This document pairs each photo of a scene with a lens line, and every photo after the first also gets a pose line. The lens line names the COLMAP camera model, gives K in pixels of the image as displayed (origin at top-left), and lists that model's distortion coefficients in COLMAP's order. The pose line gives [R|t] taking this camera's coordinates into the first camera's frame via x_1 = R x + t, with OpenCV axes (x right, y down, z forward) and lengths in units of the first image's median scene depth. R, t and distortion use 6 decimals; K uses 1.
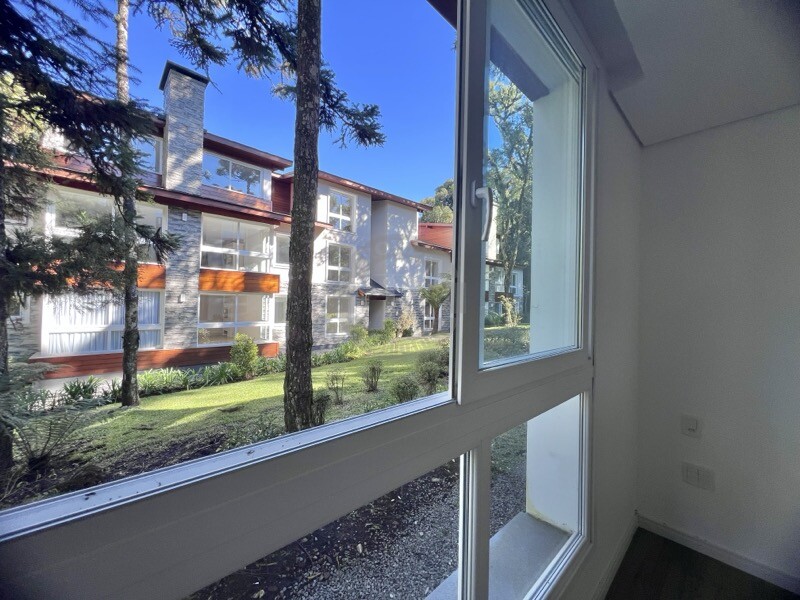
lens RADIAL K [[320.9, 0, 401.7], [0, 320.9, 299.6], [0, 0, 1]] dist [-0.009756, 0.000482]
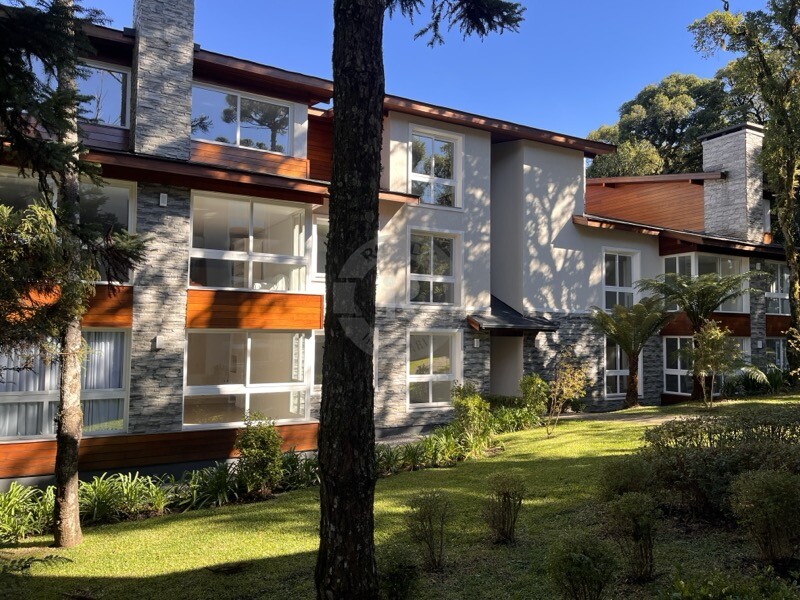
lens RADIAL K [[603.7, 0, 401.8], [0, 603.7, 300.4], [0, 0, 1]] dist [0.052788, -0.069572]
pose [[0.970762, -0.024215, -0.238821, -0.008909], [0.013173, 0.998774, -0.047723, -0.016816], [0.239683, 0.043182, 0.969890, 0.043688]]
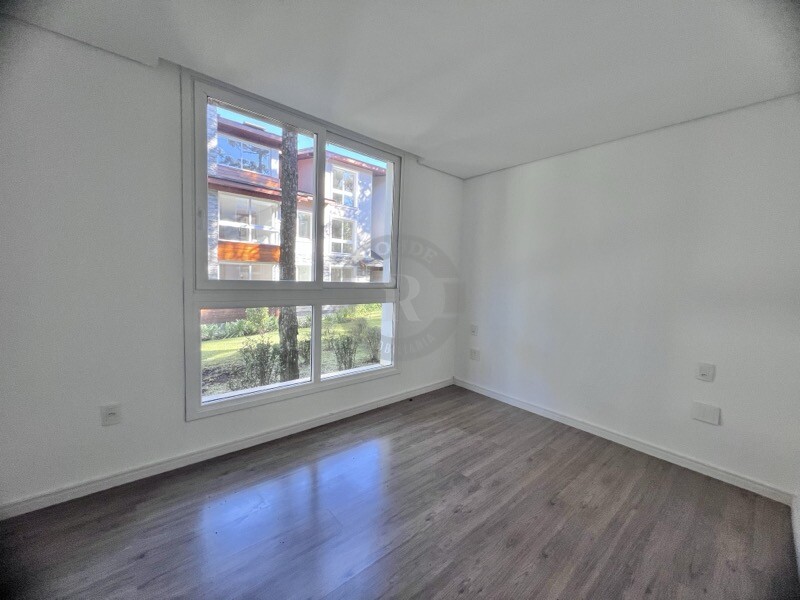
lens RADIAL K [[320.9, 0, 403.4], [0, 320.9, 299.3], [0, 0, 1]] dist [-0.009756, 0.000482]
pose [[0.999226, 0.016421, -0.035749, 0.067437], [-0.013345, 0.996322, 0.084640, 0.006336], [0.037007, -0.084097, 0.995770, -0.118511]]
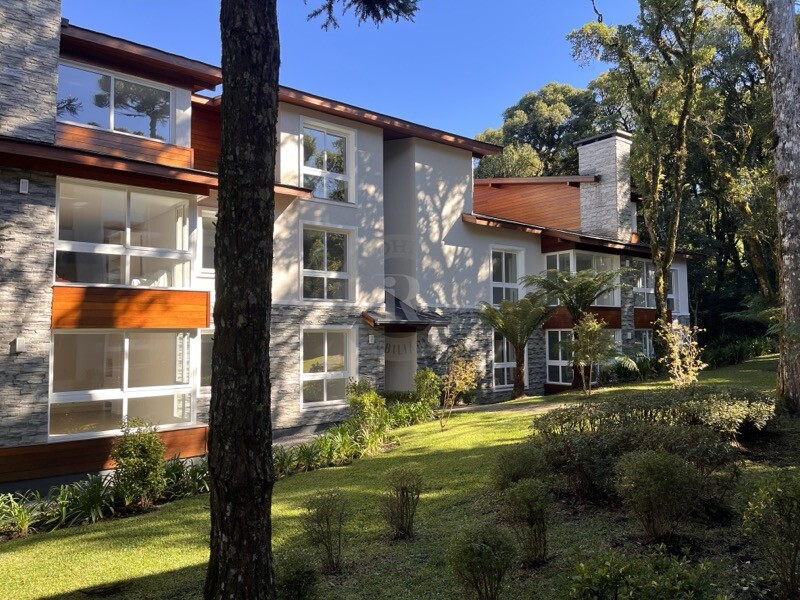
lens RADIAL K [[603.7, 0, 401.6], [0, 603.7, 297.6], [0, 0, 1]] dist [0.052788, -0.069572]
pose [[0.997464, -0.032285, -0.063425, -0.014349], [0.029397, 0.998511, -0.045958, -0.013507], [0.064814, 0.043977, 0.996928, 0.055235]]
